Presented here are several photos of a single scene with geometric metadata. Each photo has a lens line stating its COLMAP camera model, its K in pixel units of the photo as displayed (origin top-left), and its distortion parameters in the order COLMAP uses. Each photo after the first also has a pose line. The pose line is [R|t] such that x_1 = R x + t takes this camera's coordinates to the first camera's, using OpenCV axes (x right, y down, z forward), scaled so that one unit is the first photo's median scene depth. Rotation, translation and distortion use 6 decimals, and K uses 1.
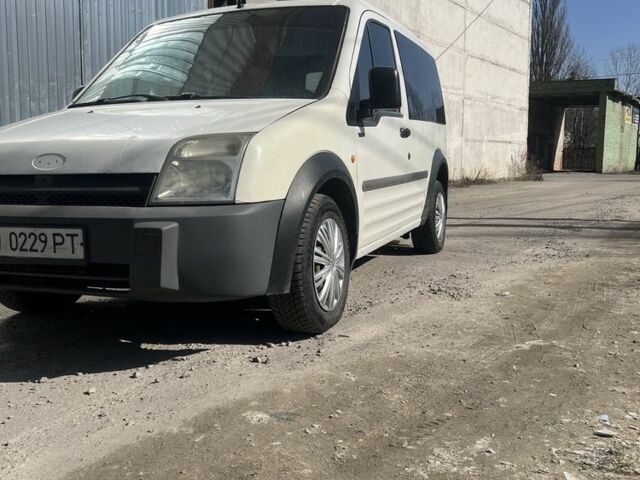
lens RADIAL K [[638.7, 0, 320.0], [0, 638.7, 240.0], [0, 0, 1]] dist [0.026320, -0.001756]
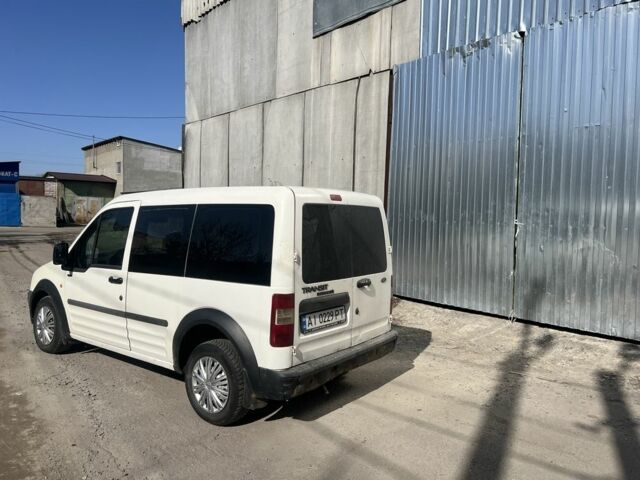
lens RADIAL K [[480.2, 0, 315.9], [0, 480.2, 240.7], [0, 0, 1]] dist [0.018639, -0.001512]
pose [[-0.281469, 0.055765, -0.957949, 0.947360], [-0.140201, 0.985207, 0.098547, -0.389314], [0.949273, 0.162044, -0.269486, 1.562535]]
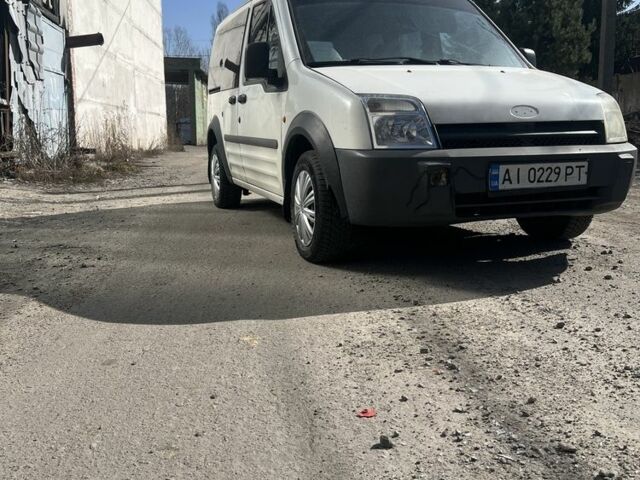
lens RADIAL K [[638.7, 0, 320.0], [0, 638.7, 240.0], [0, 0, 1]] dist [0.026320, -0.001756]
pose [[0.776859, -0.104830, 0.620887, -0.832387], [0.080947, 0.994489, 0.066627, 0.005733], [-0.624450, -0.001501, 0.781064, 0.148376]]
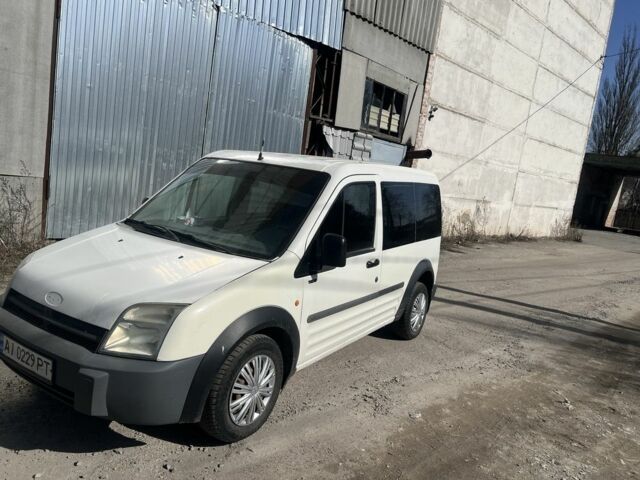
lens RADIAL K [[480.2, 0, 315.9], [0, 480.2, 240.7], [0, 0, 1]] dist [0.018639, -0.001512]
pose [[0.968814, 0.158247, -0.190678, 0.181733], [-0.156897, 0.987364, 0.022258, -0.199613], [0.191791, 0.008353, 0.981400, 0.025130]]
